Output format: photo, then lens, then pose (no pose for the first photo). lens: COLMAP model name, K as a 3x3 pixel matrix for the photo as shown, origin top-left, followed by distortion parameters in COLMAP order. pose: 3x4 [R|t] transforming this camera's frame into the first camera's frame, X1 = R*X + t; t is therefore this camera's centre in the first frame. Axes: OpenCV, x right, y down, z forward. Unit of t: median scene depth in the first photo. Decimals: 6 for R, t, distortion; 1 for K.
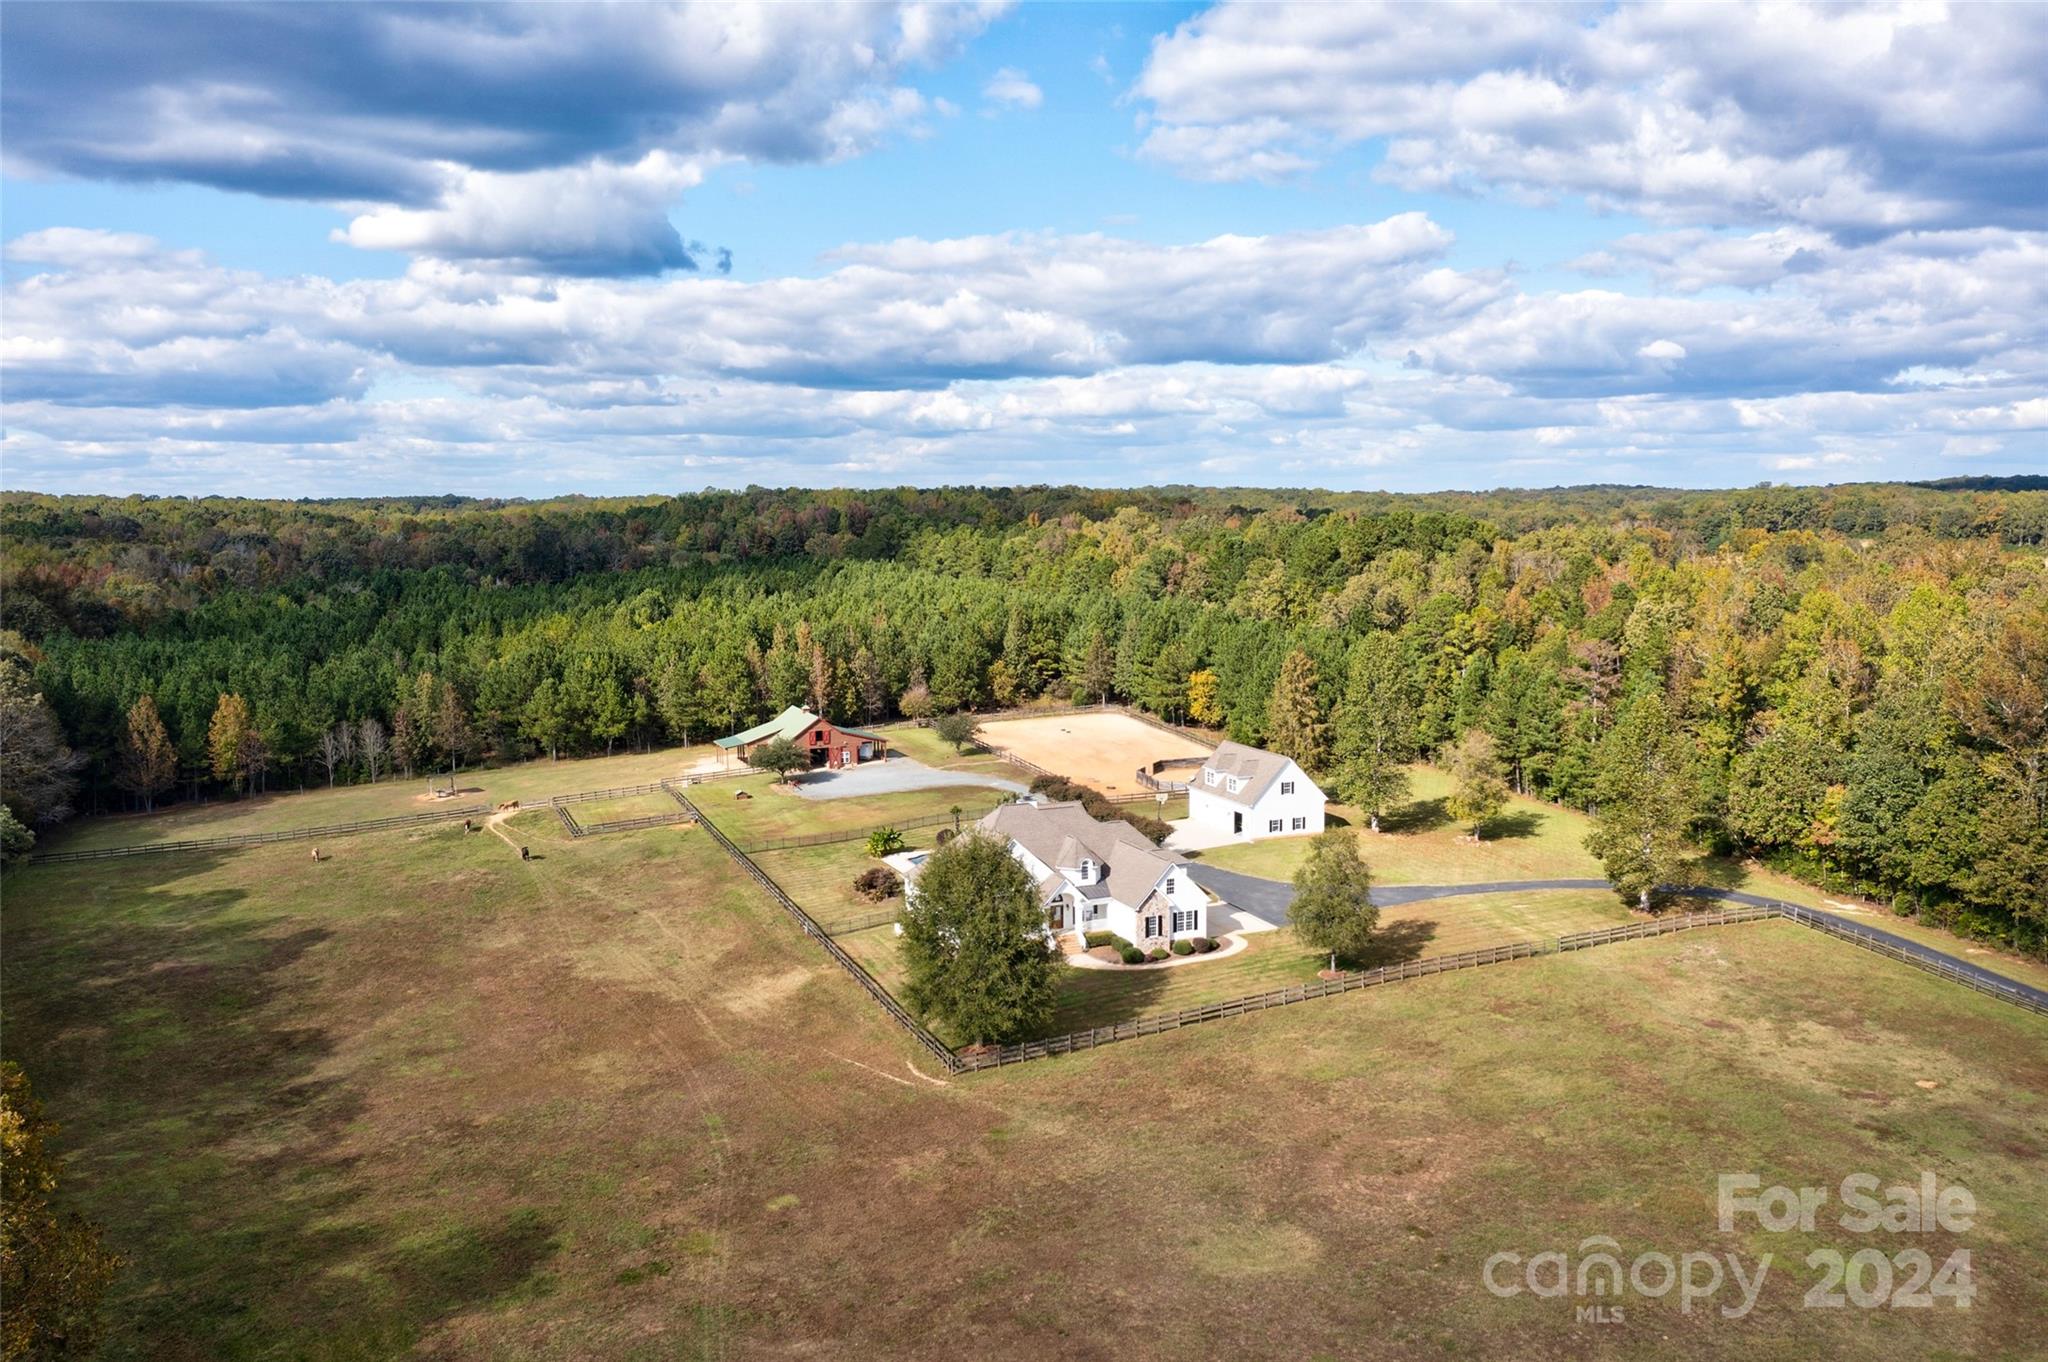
lens RADIAL K [[1593.4, 0, 1008.7], [0, 1593.4, 685.2], [0, 0, 1]] dist [-0.036657, 0.040924]
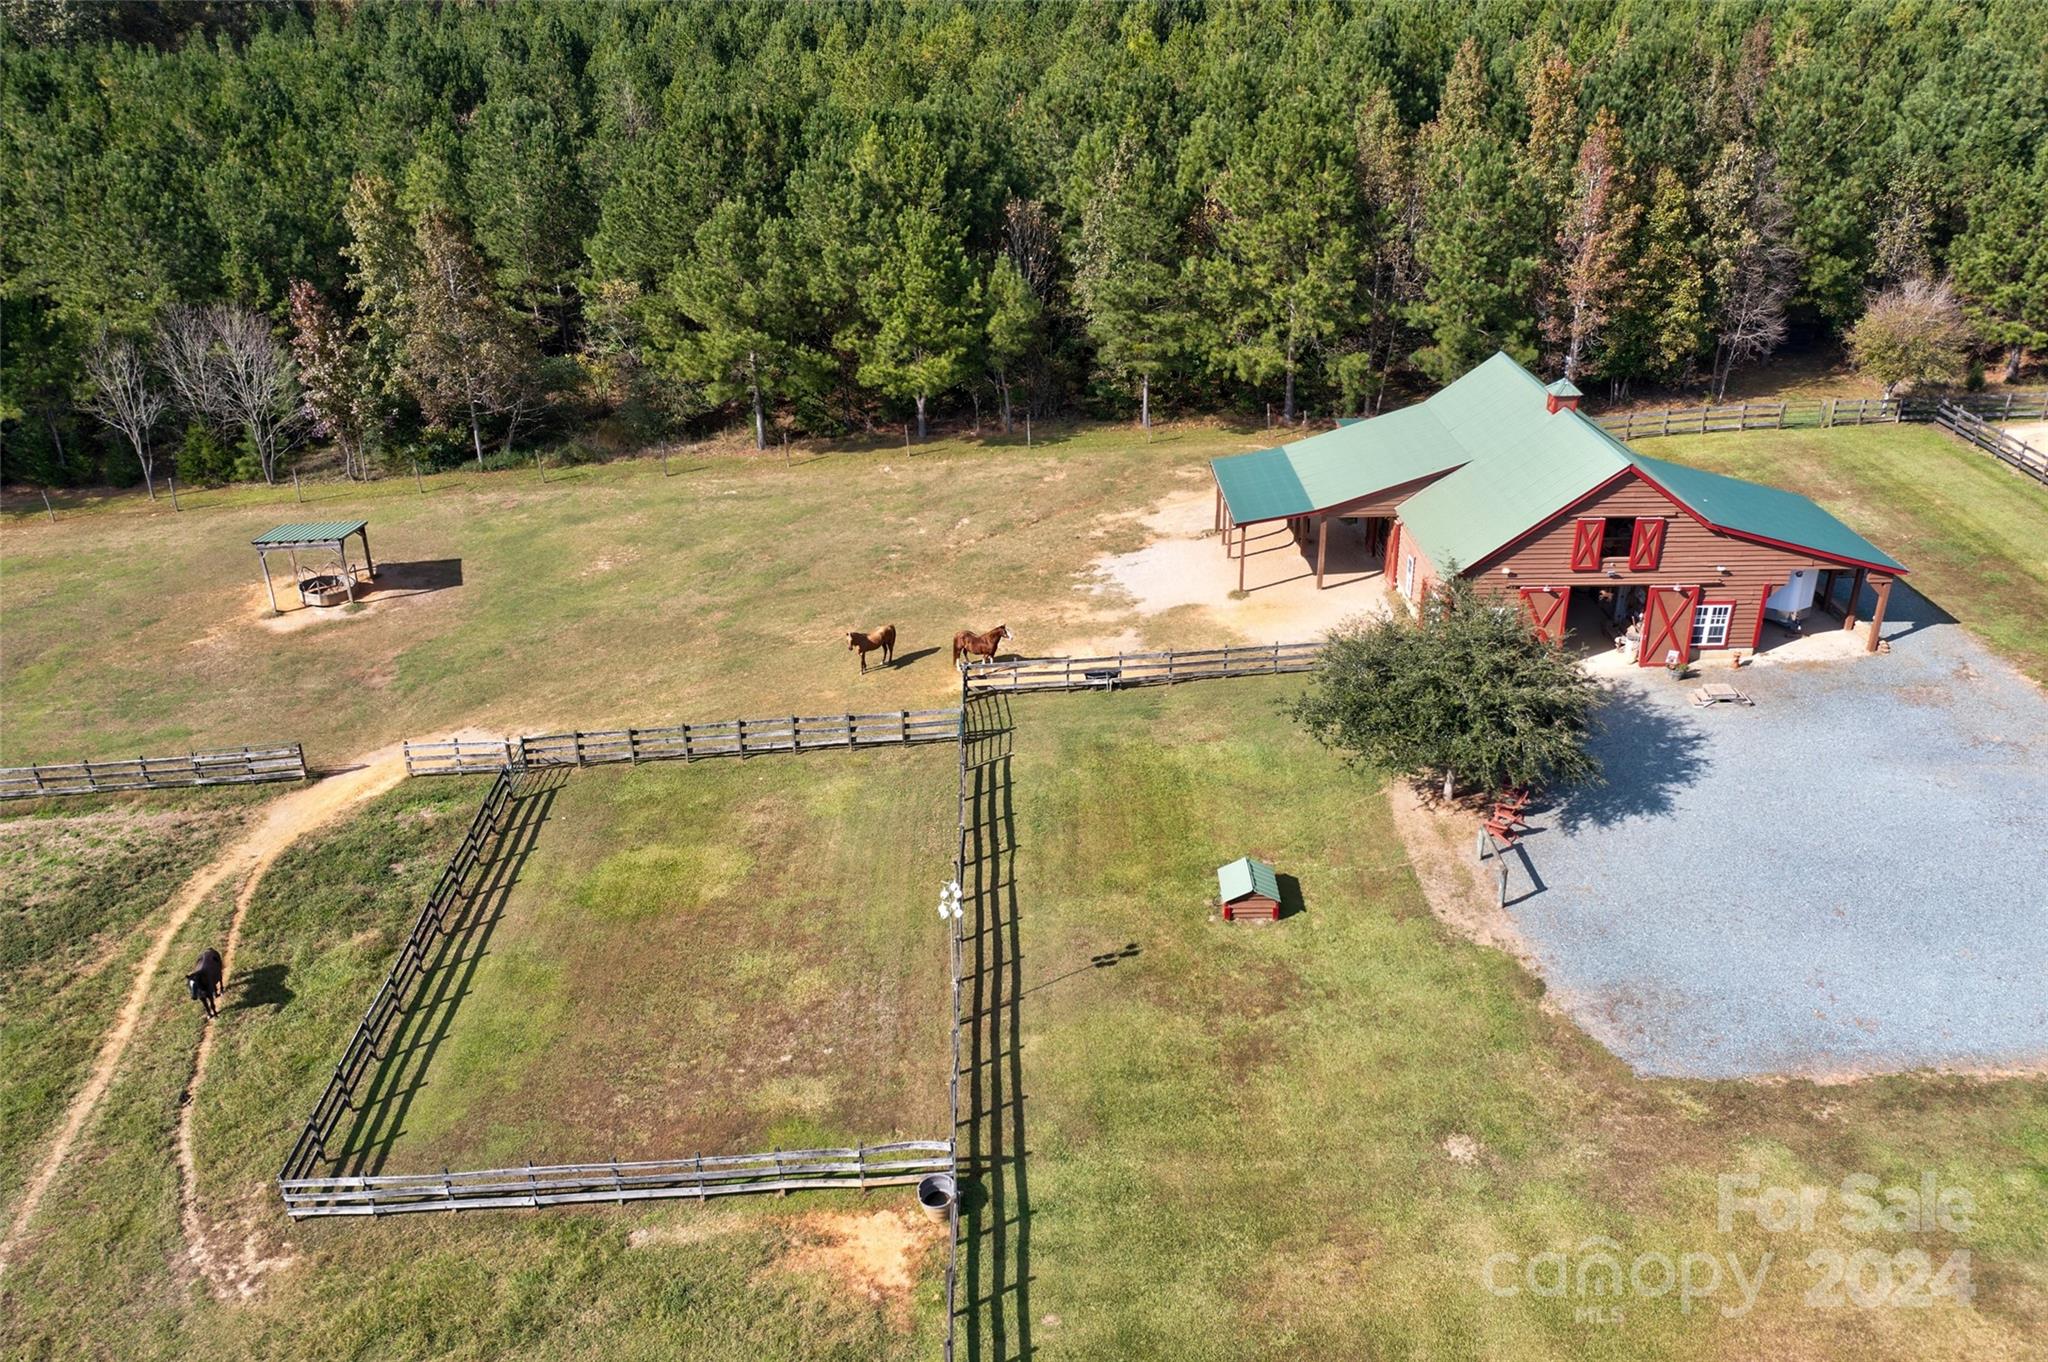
lens RADIAL K [[1593.4, 0, 1008.7], [0, 1593.4, 685.2], [0, 0, 1]] dist [-0.036657, 0.040924]
pose [[0.933466, 0.158590, -0.321700, -0.116342], [-0.040124, 0.937477, 0.345726, -0.025113], [0.356415, -0.309815, 0.881466, 0.697373]]
